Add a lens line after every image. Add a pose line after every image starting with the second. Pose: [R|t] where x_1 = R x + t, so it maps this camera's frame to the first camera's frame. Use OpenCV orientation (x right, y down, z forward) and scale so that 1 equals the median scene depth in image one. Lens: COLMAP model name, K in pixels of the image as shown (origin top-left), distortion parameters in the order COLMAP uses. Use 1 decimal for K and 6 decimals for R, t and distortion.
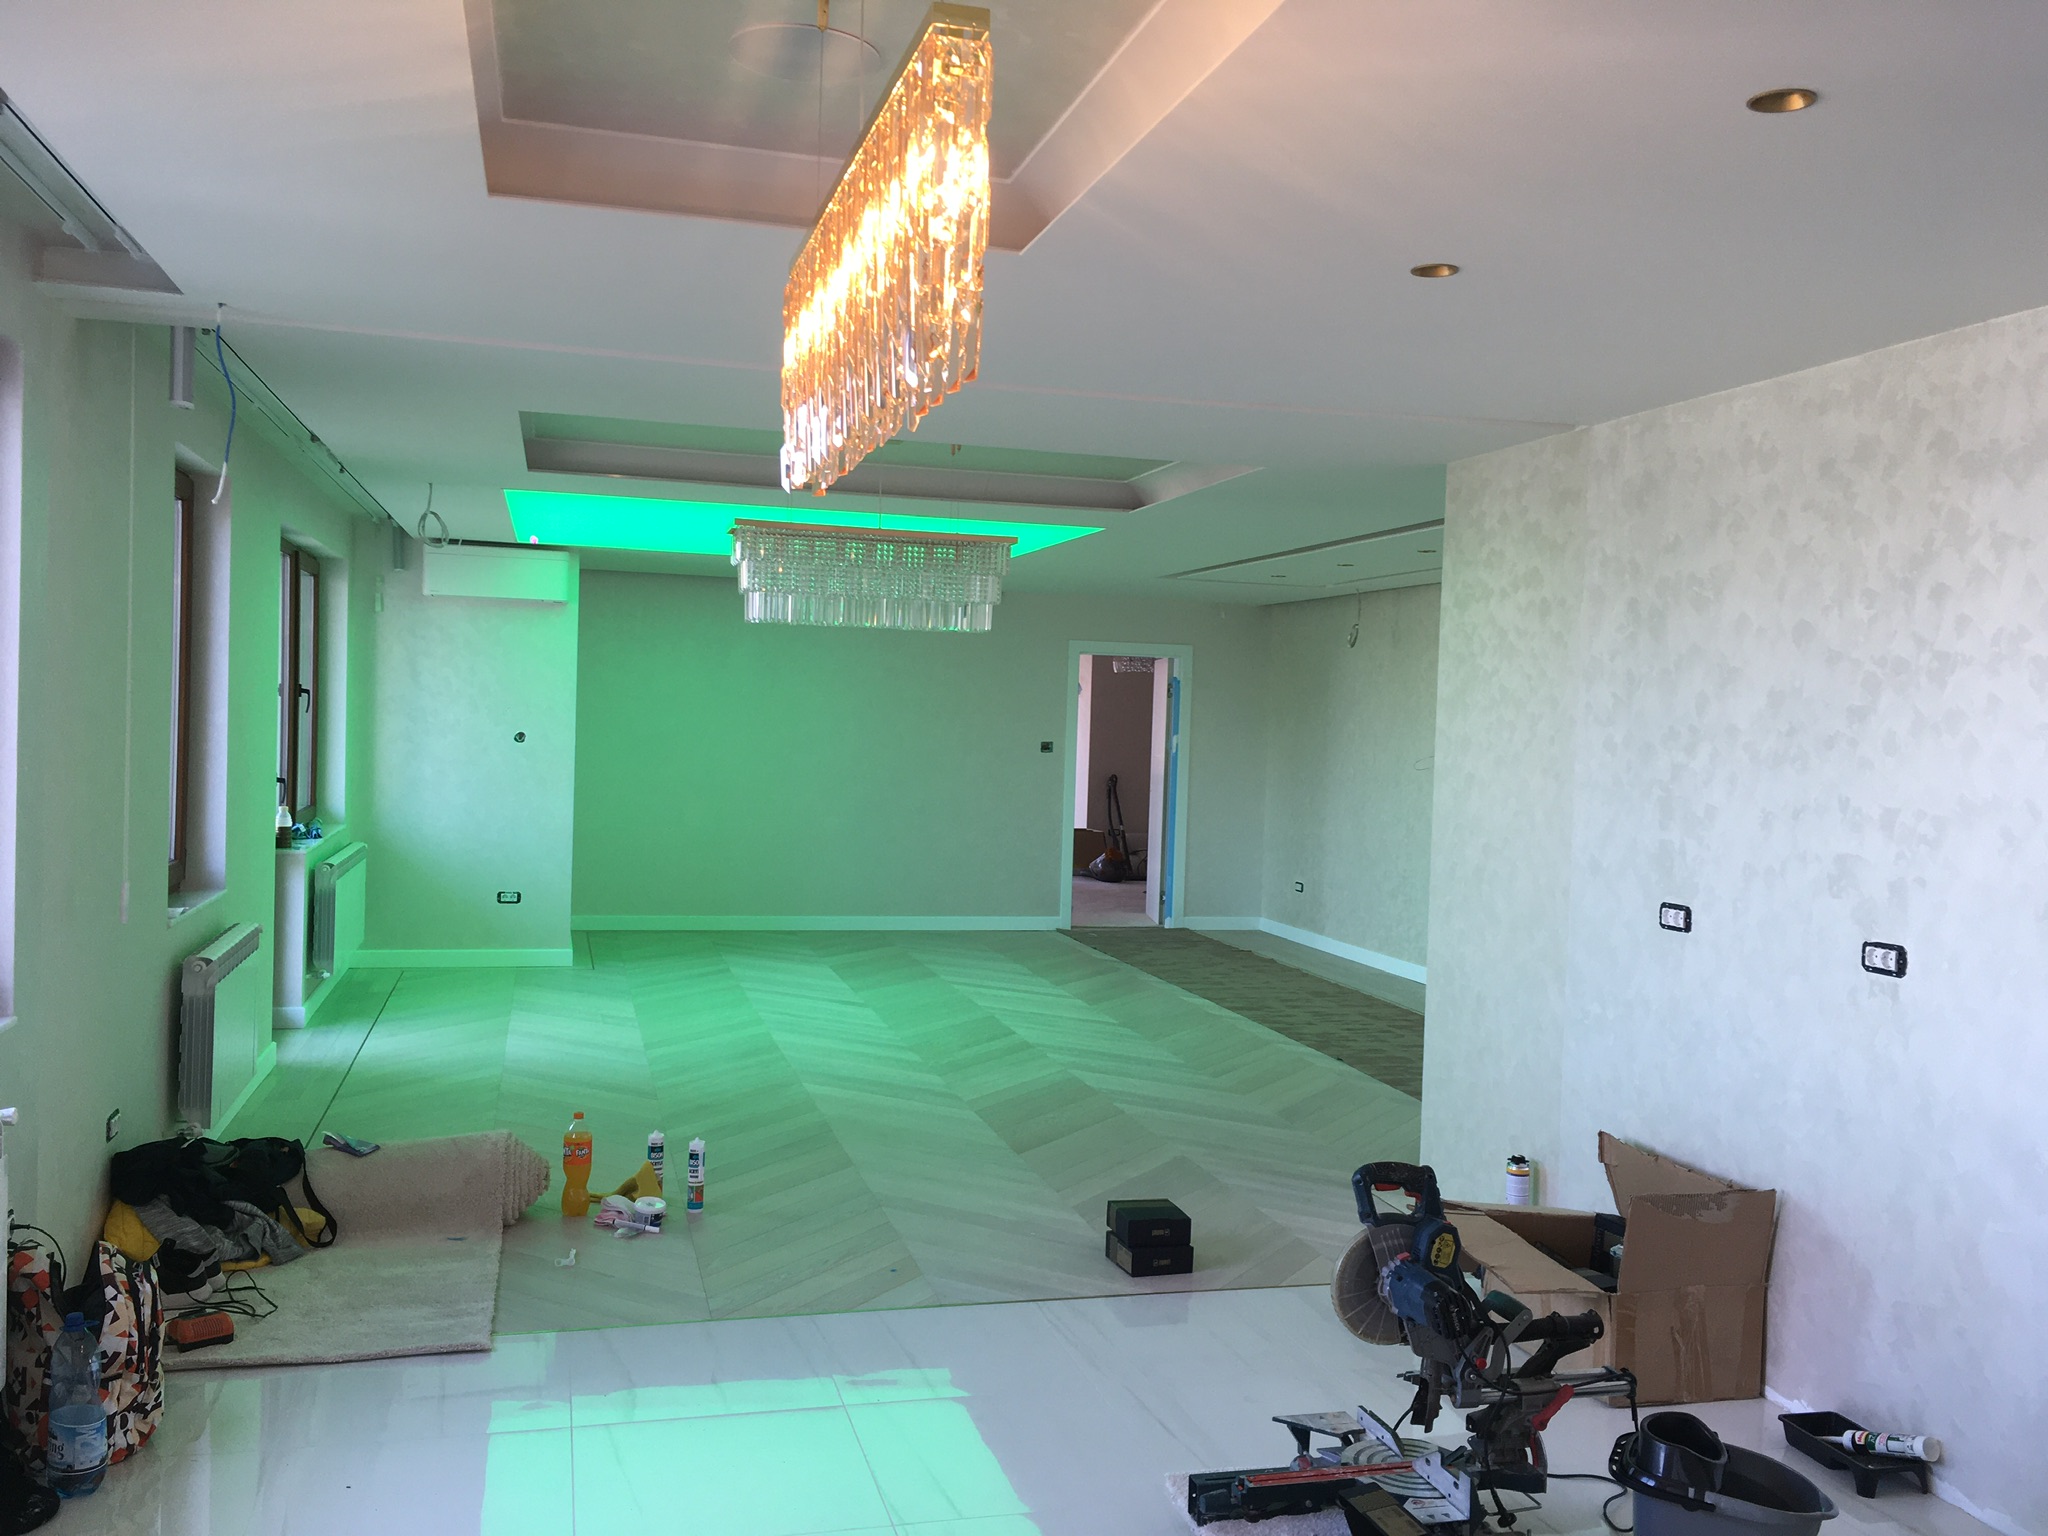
lens RADIAL K [[1721.8, 0, 1024.0], [0, 1721.8, 768.0], [0, 0, 1]] dist [0.086536, -0.117959]
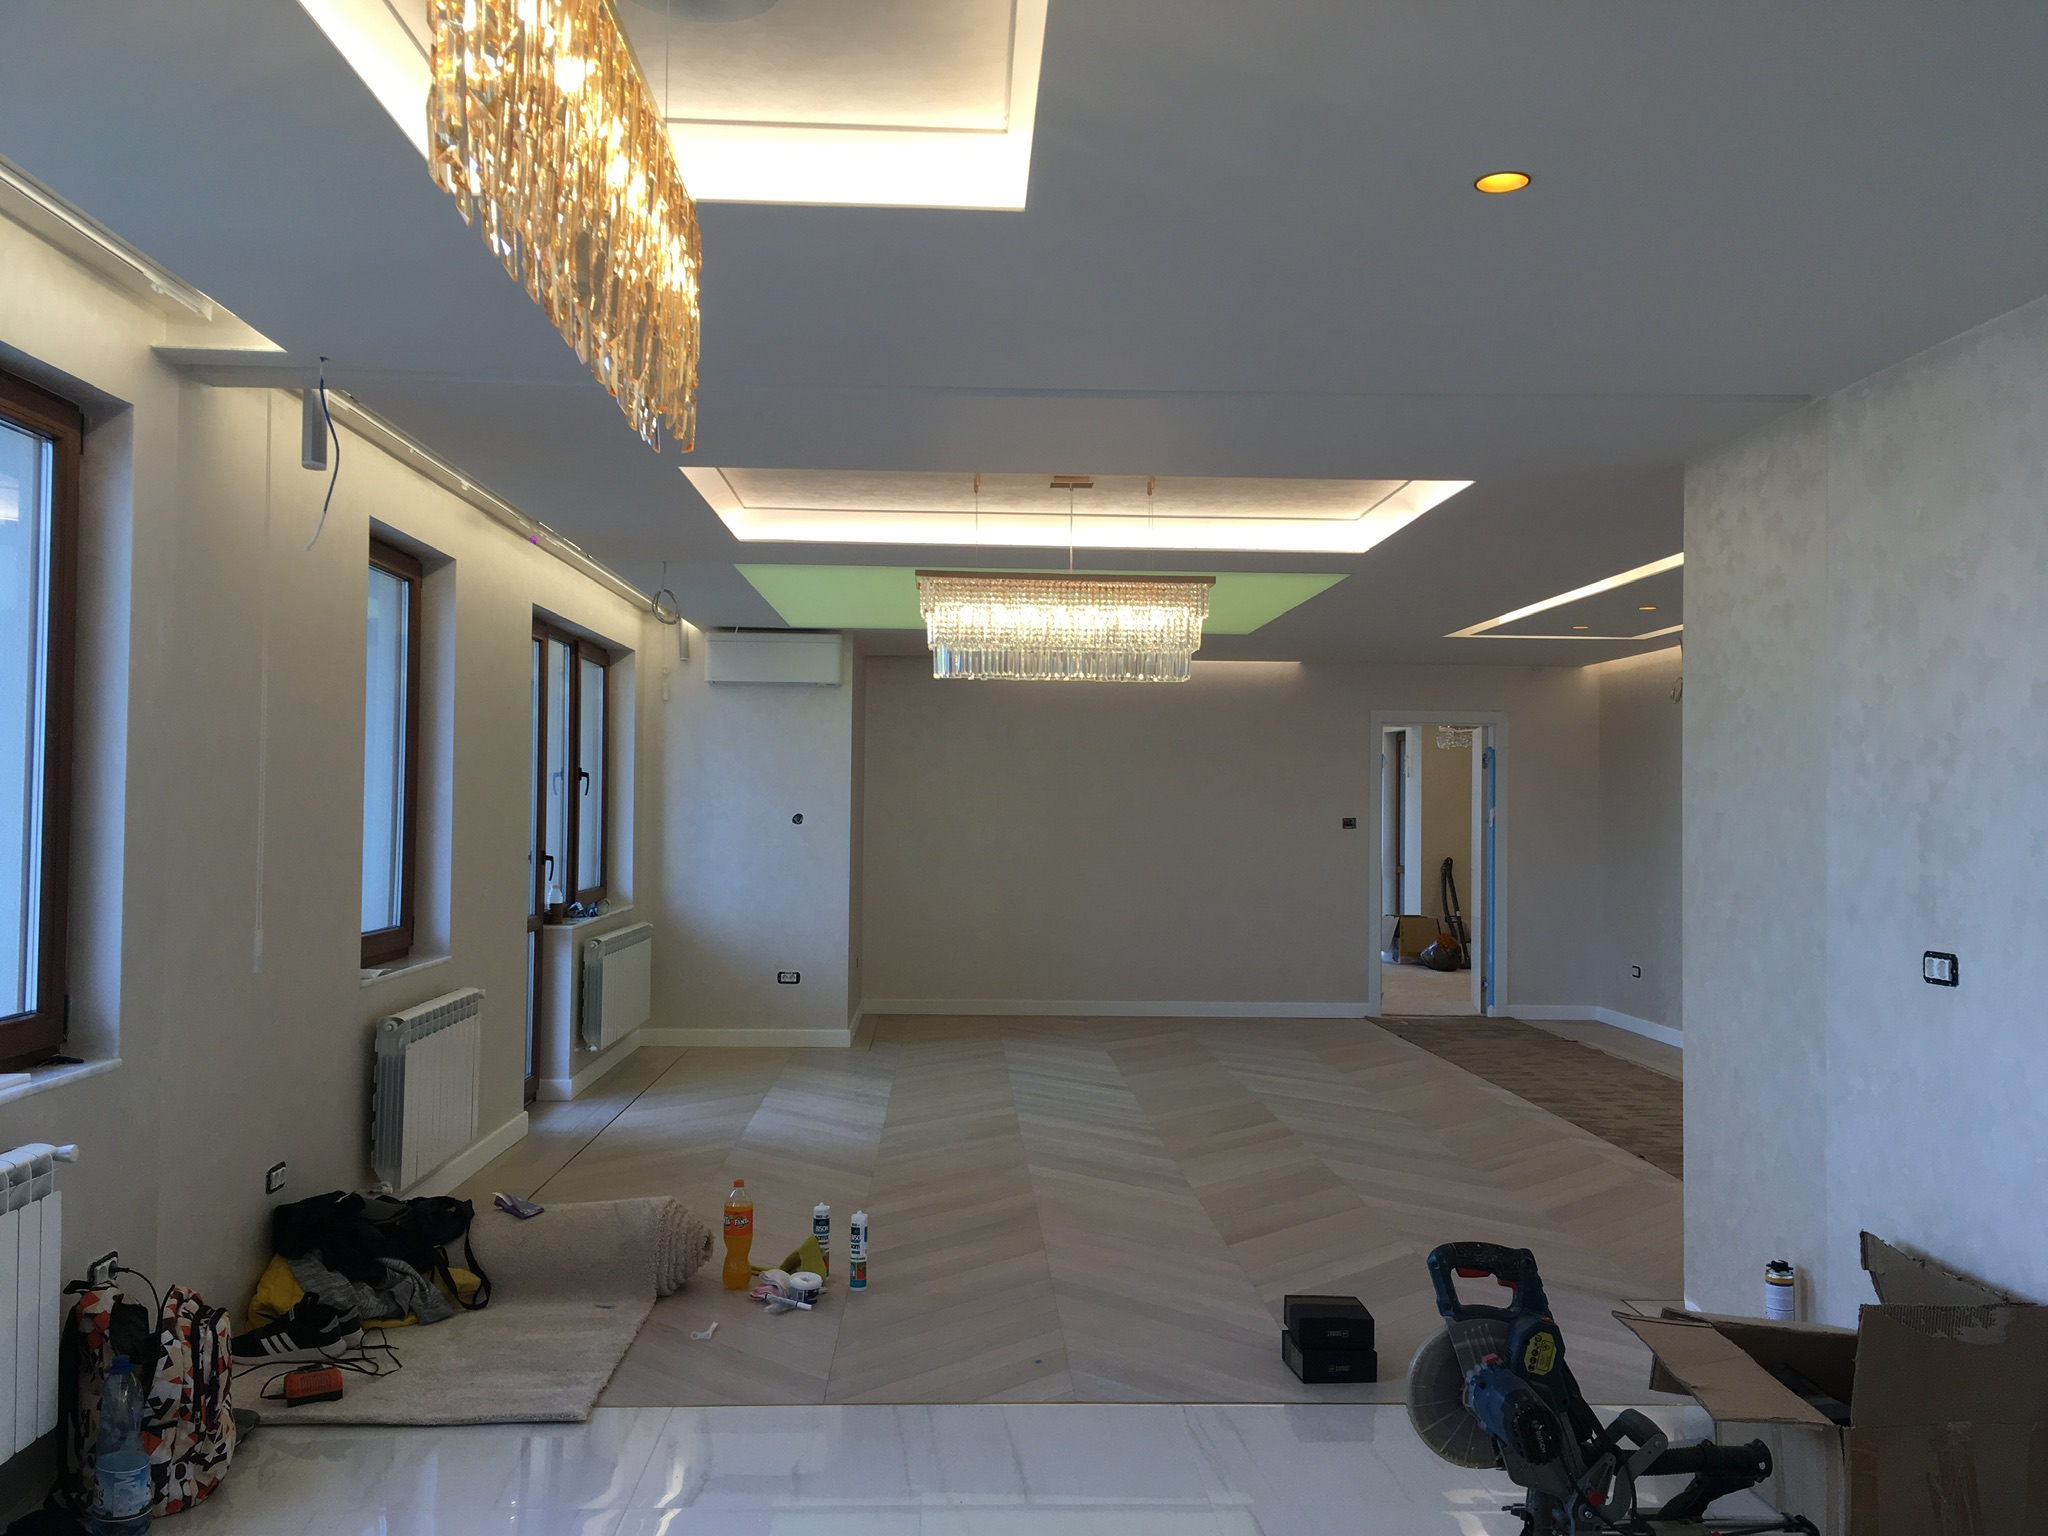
lens RADIAL K [[1721.8, 0, 1024.0], [0, 1721.8, 768.0], [0, 0, 1]] dist [0.086536, -0.117959]
pose [[0.975608, -0.027565, -0.217782, 0.128336], [0.014772, 0.998080, -0.060154, 0.033136], [0.219022, 0.055470, 0.974142, 0.091239]]
